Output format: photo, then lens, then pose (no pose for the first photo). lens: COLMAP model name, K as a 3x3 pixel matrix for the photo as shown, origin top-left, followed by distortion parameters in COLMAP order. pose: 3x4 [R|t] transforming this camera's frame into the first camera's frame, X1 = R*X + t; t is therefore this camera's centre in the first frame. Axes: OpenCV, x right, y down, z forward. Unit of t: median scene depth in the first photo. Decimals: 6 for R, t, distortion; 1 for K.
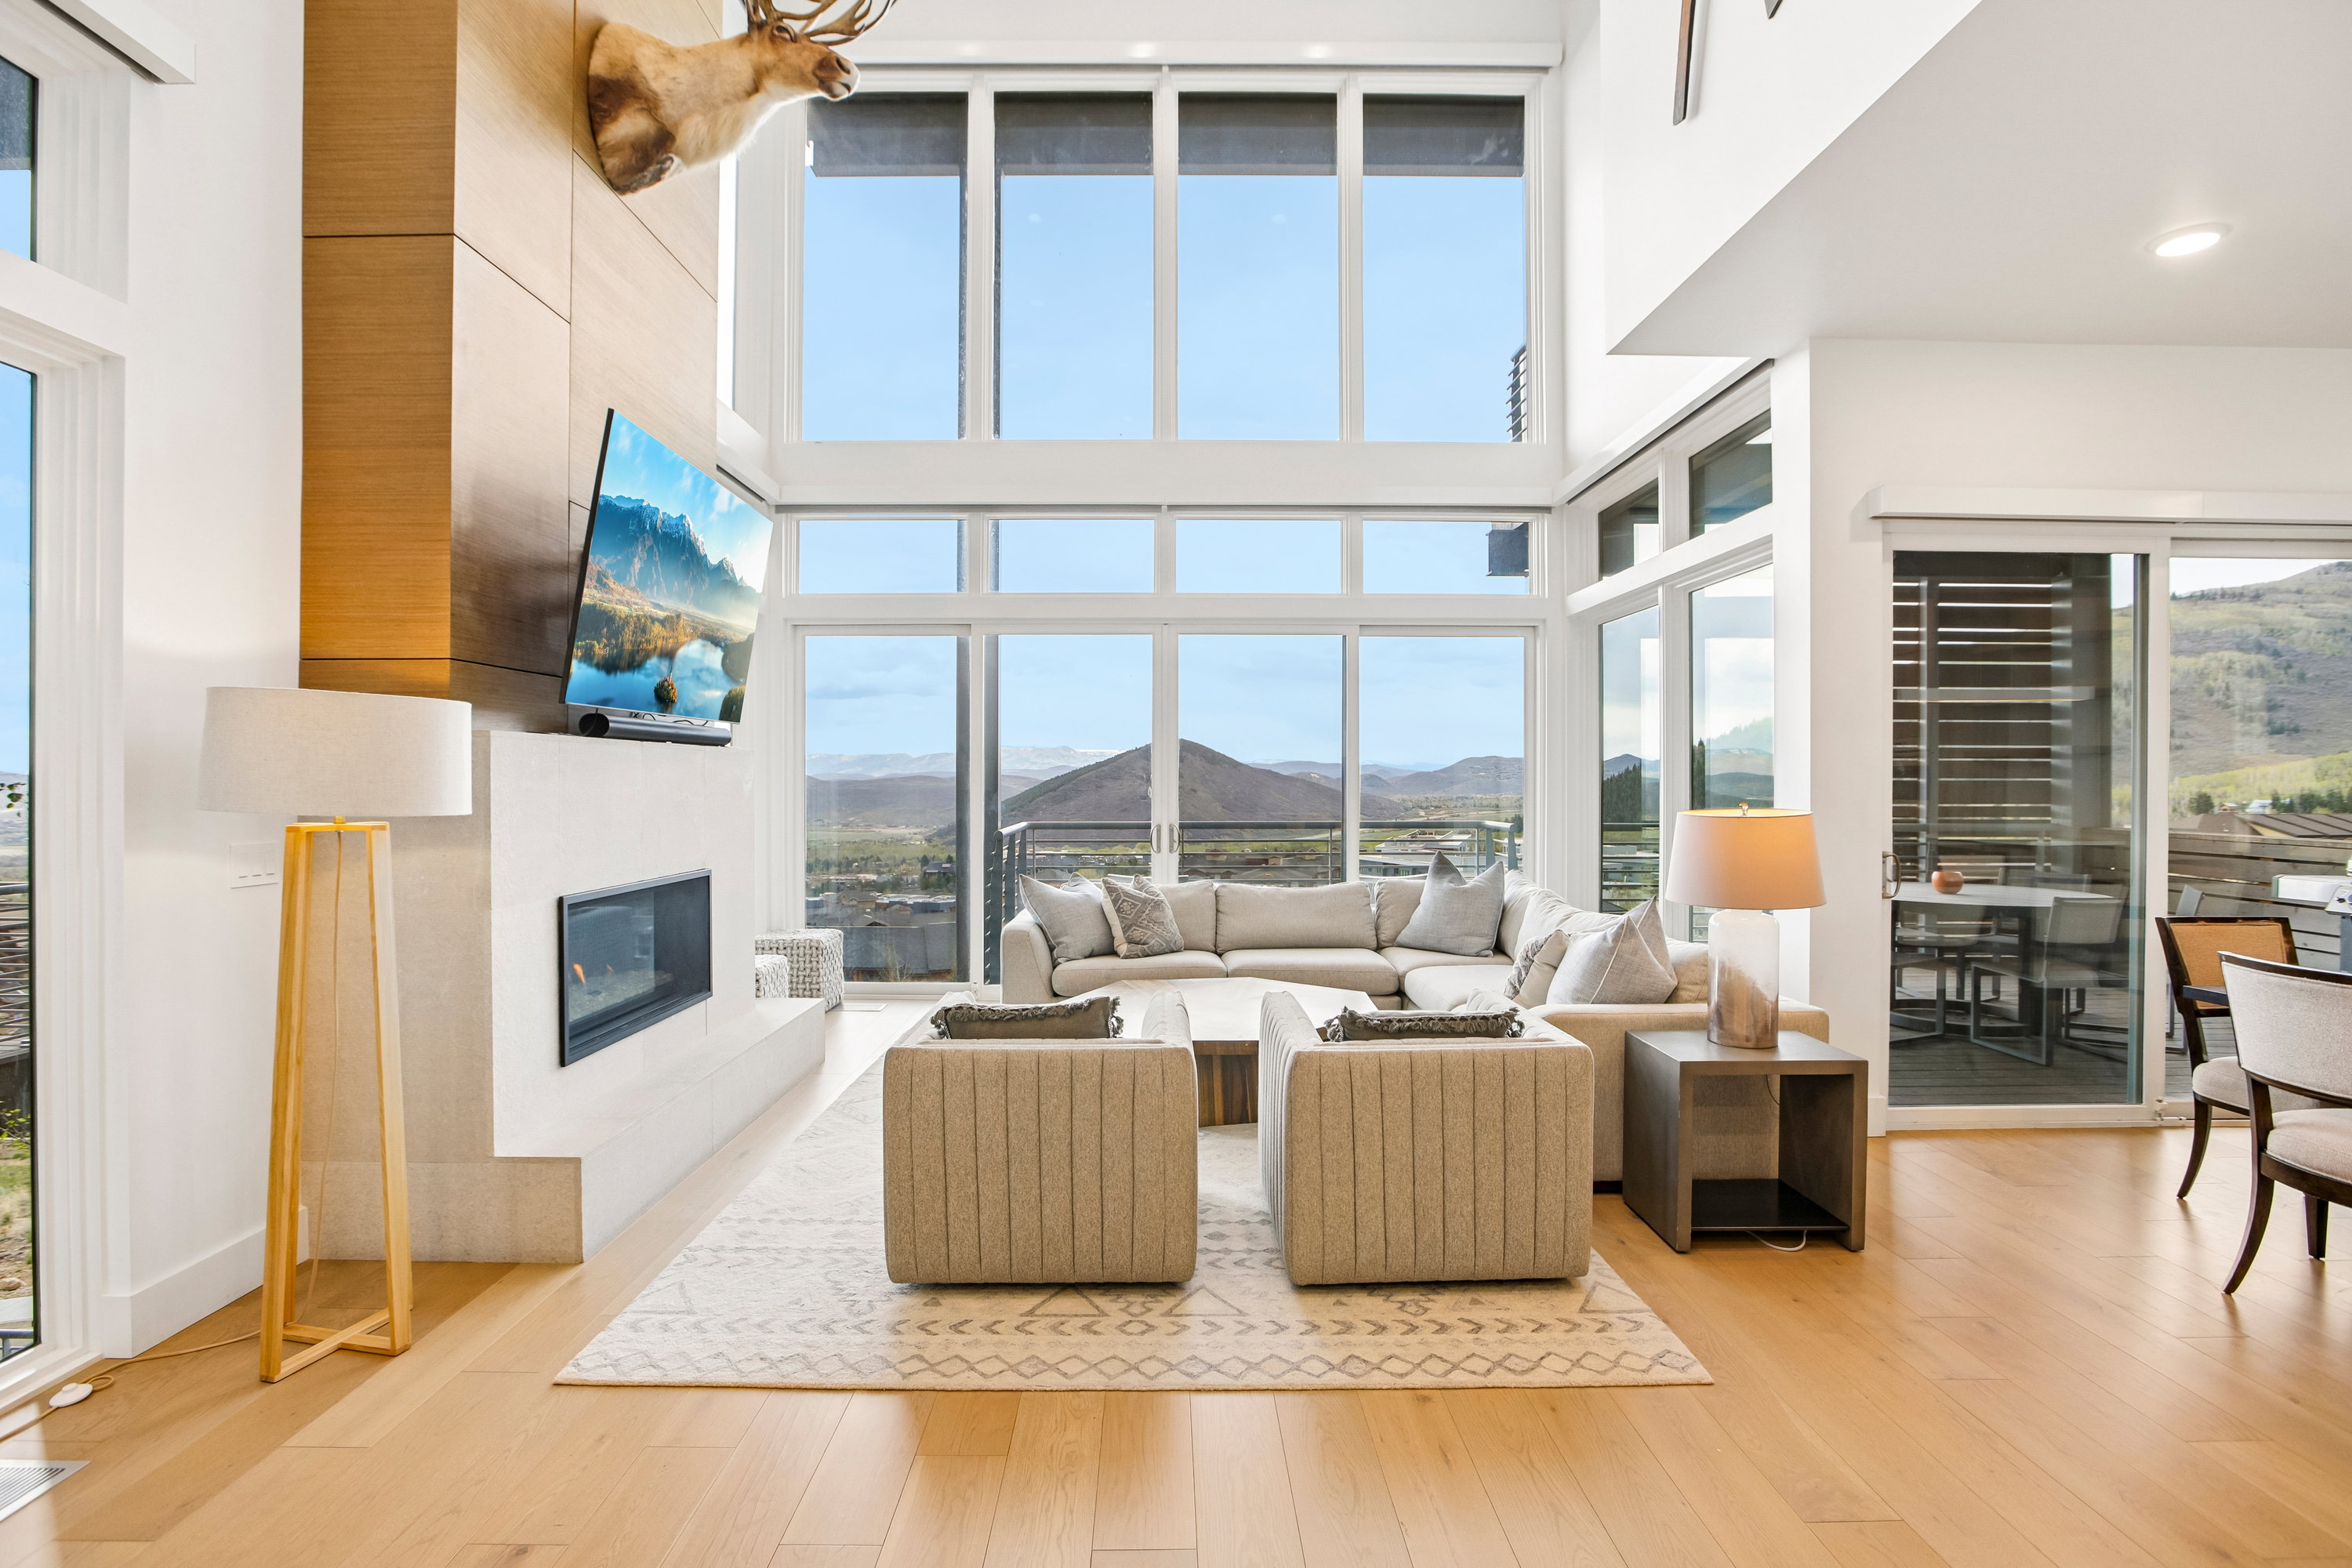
lens RADIAL K [[1132.7, 0, 1167.8], [0, 1132.7, 781.1], [0, 0, 1]] dist [-0.059188, 0.020815]
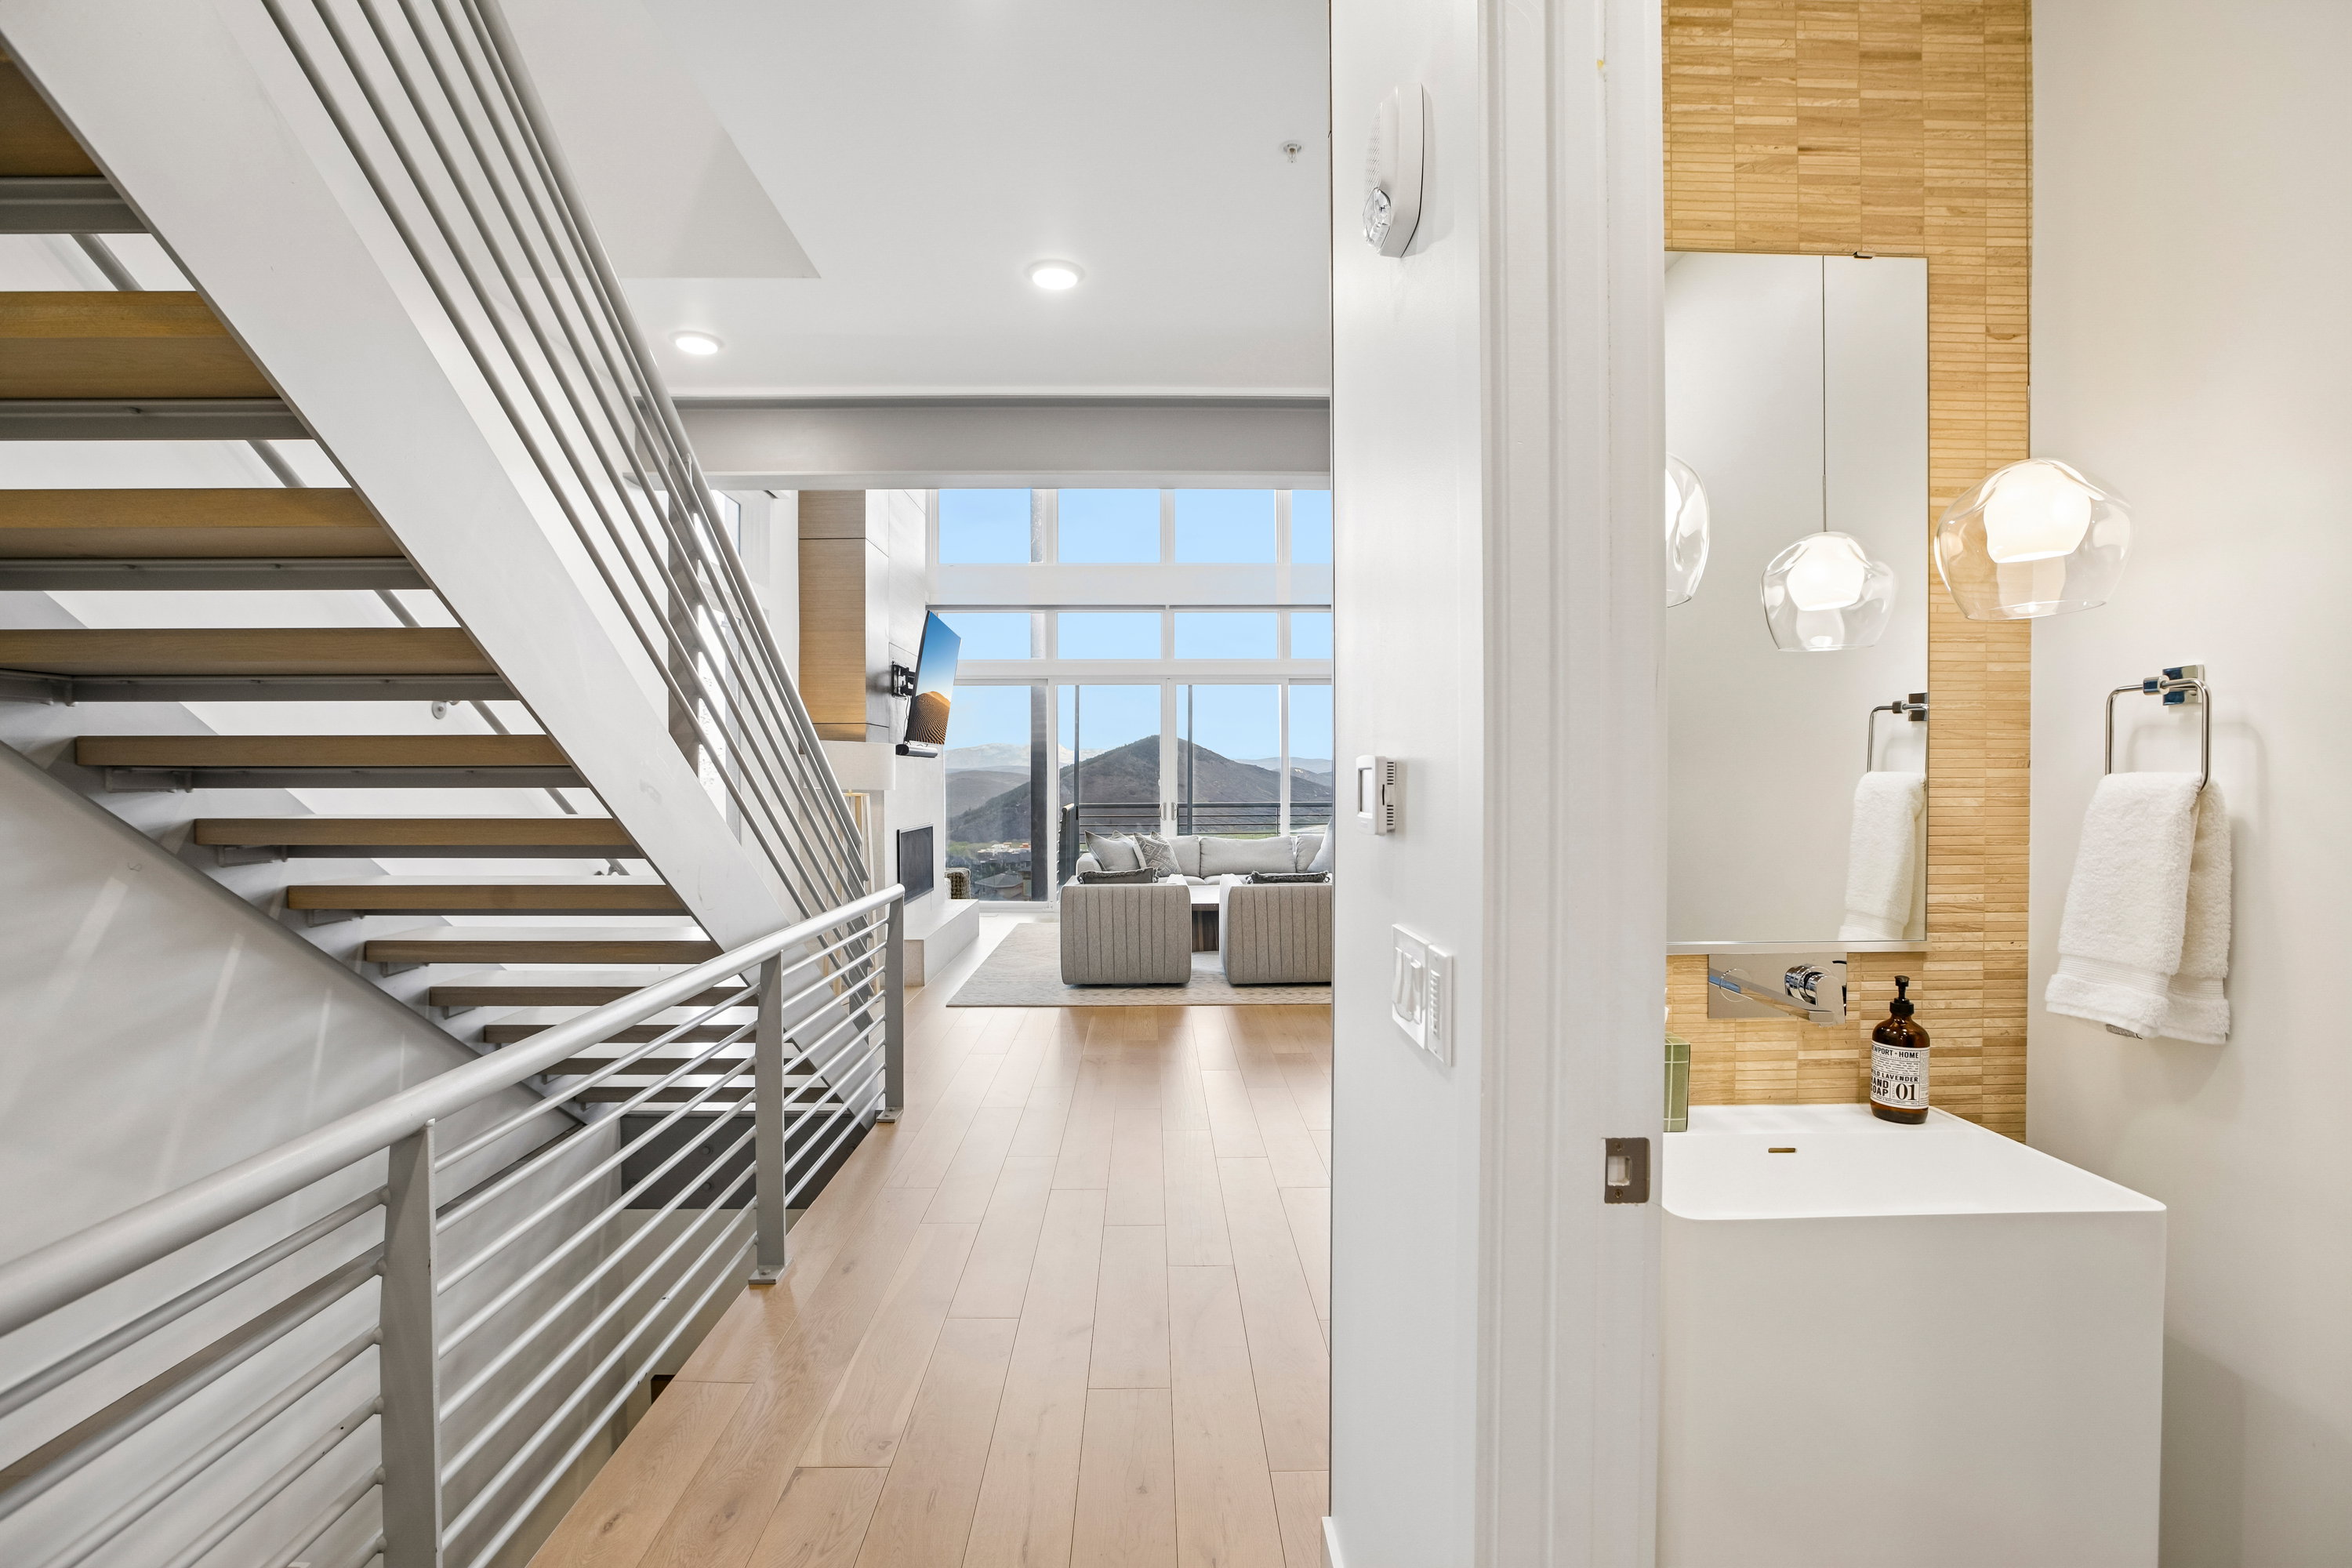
lens RADIAL K [[1101.0, 0, 1174.7], [0, 1101.0, 787.2], [0, 0, 1]] dist [-0.048891, 0.017906]
pose [[0.999847, -0.003599, 0.017143, -0.033486], [0.003437, 0.999949, 0.009456, 0.001857], [-0.017176, -0.009396, 0.999808, -0.935296]]
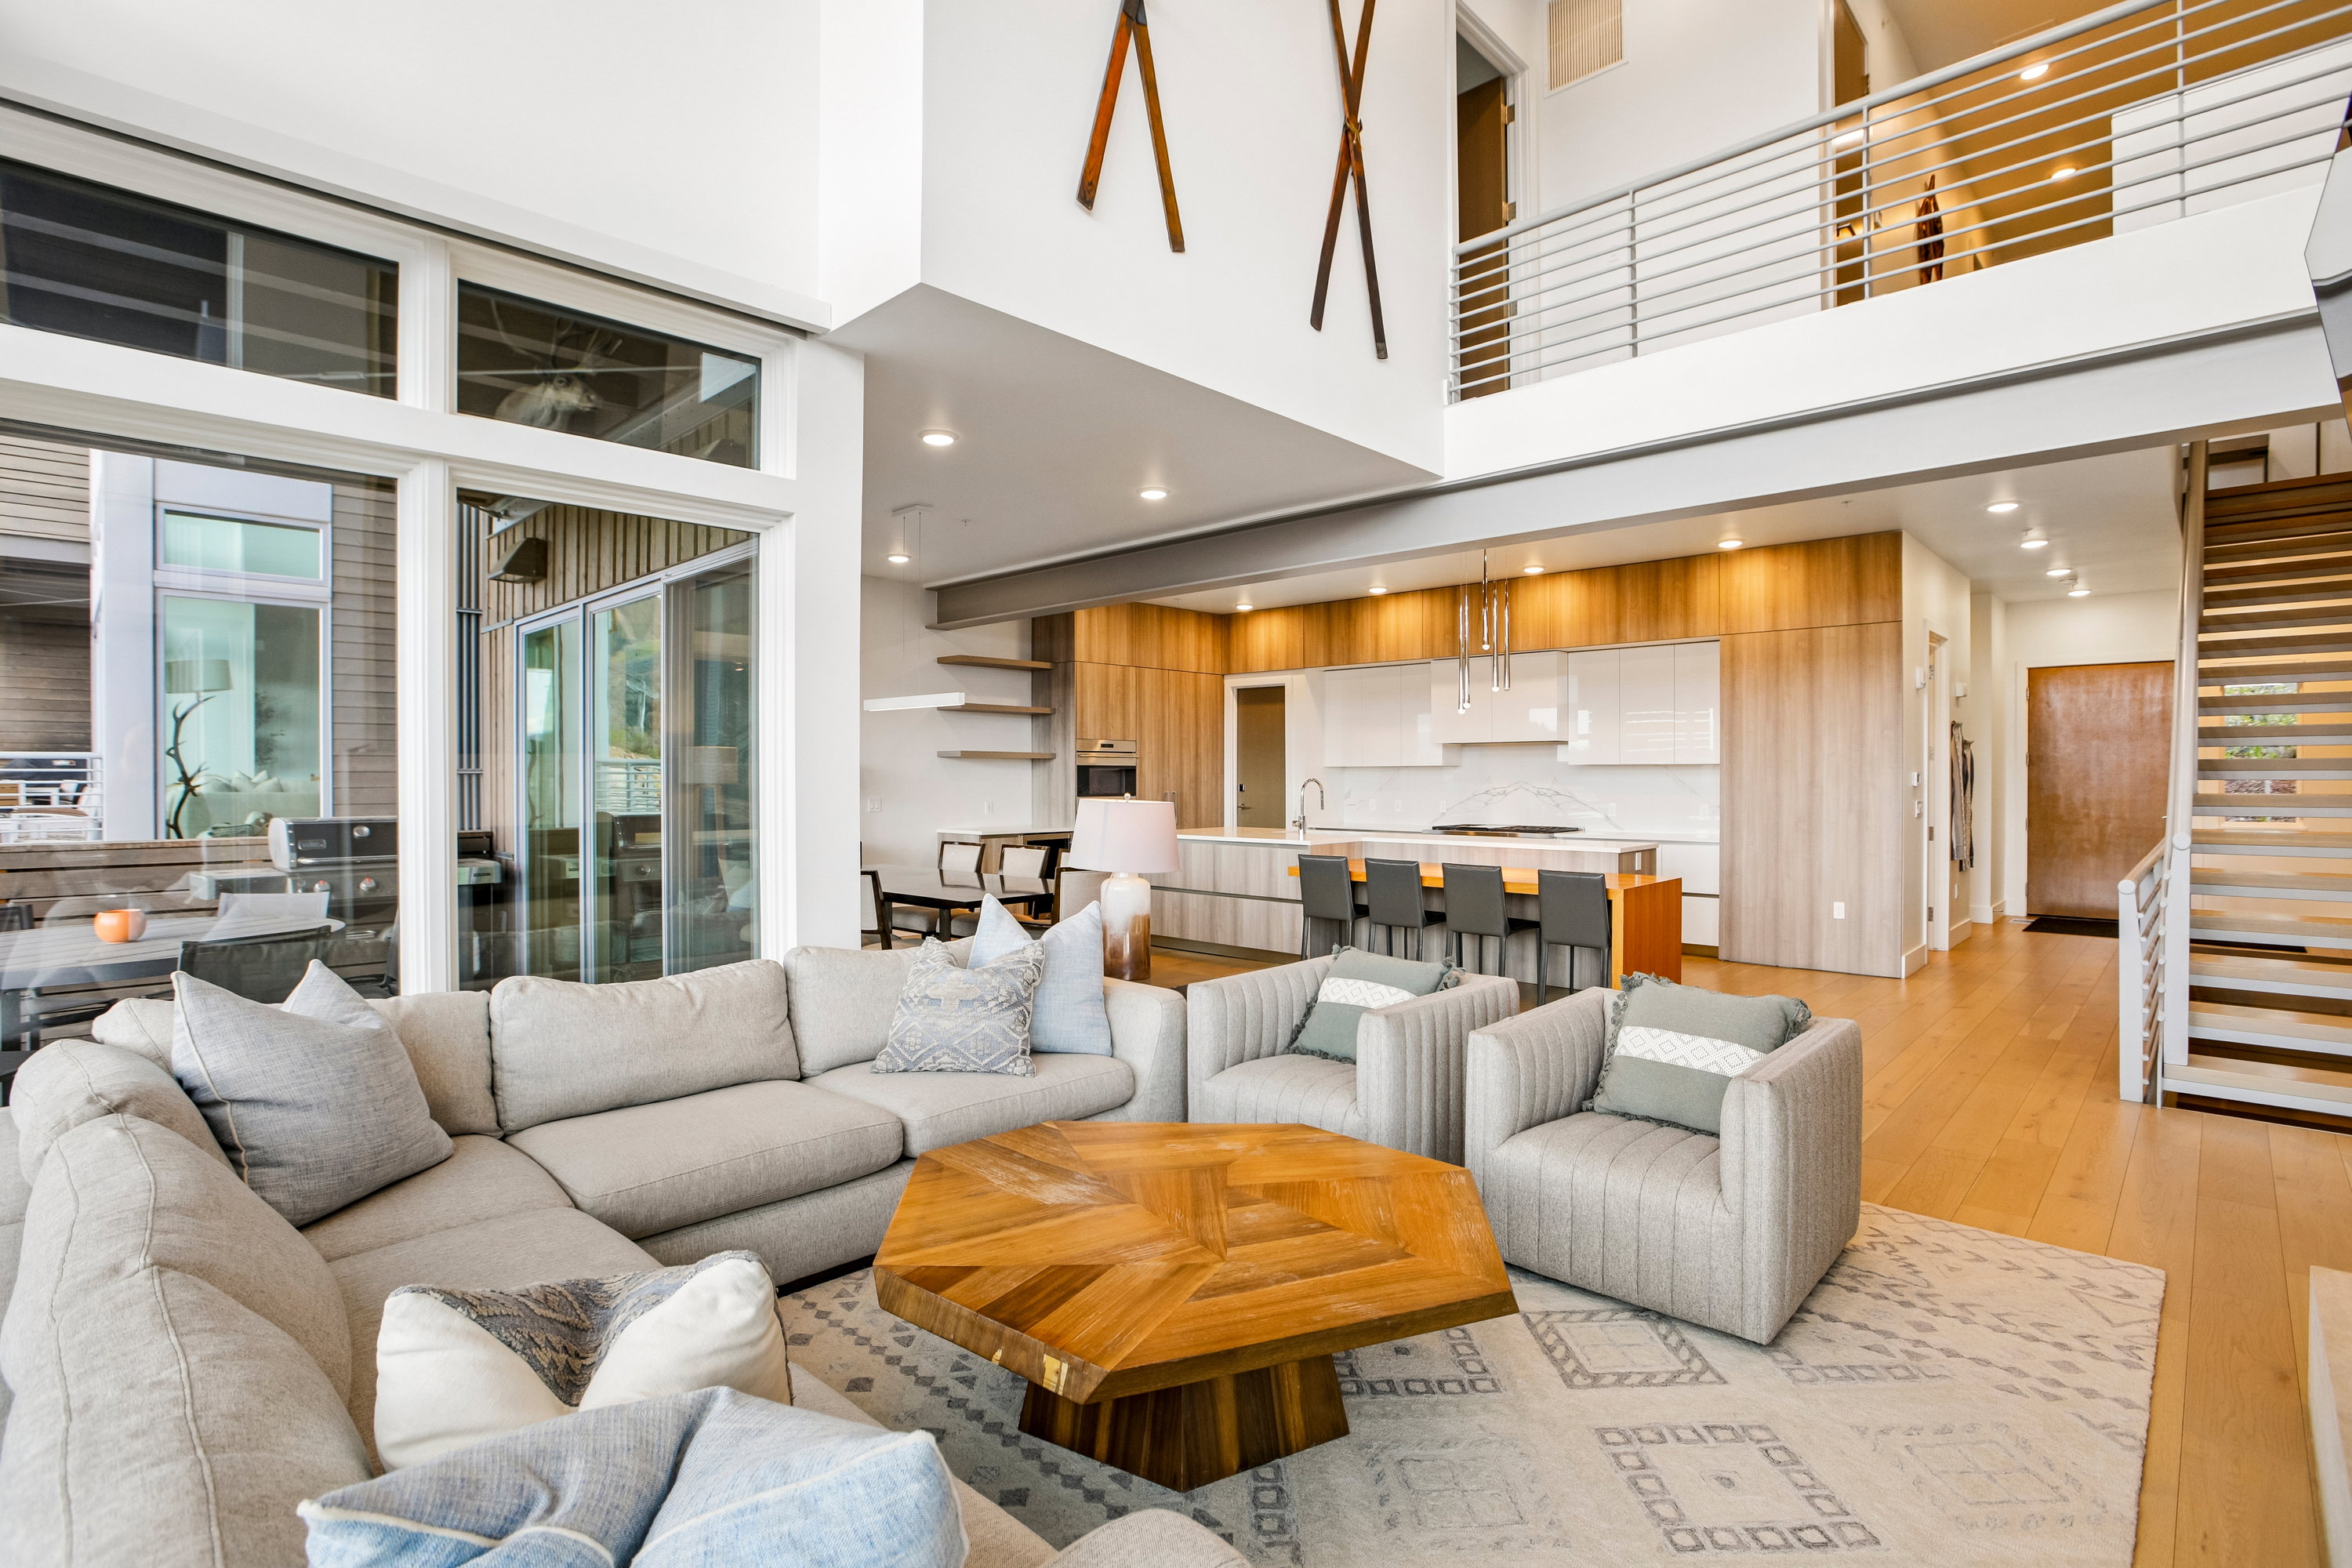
lens RADIAL K [[1132.7, 0, 1167.8], [0, 1132.7, 781.1], [0, 0, 1]] dist [-0.059188, 0.020815]
pose [[-0.714014, -0.005426, 0.700110, -0.366342], [0.001816, 0.999952, 0.009602, -0.006825], [-0.700129, 0.008127, -0.713970, 1.541212]]
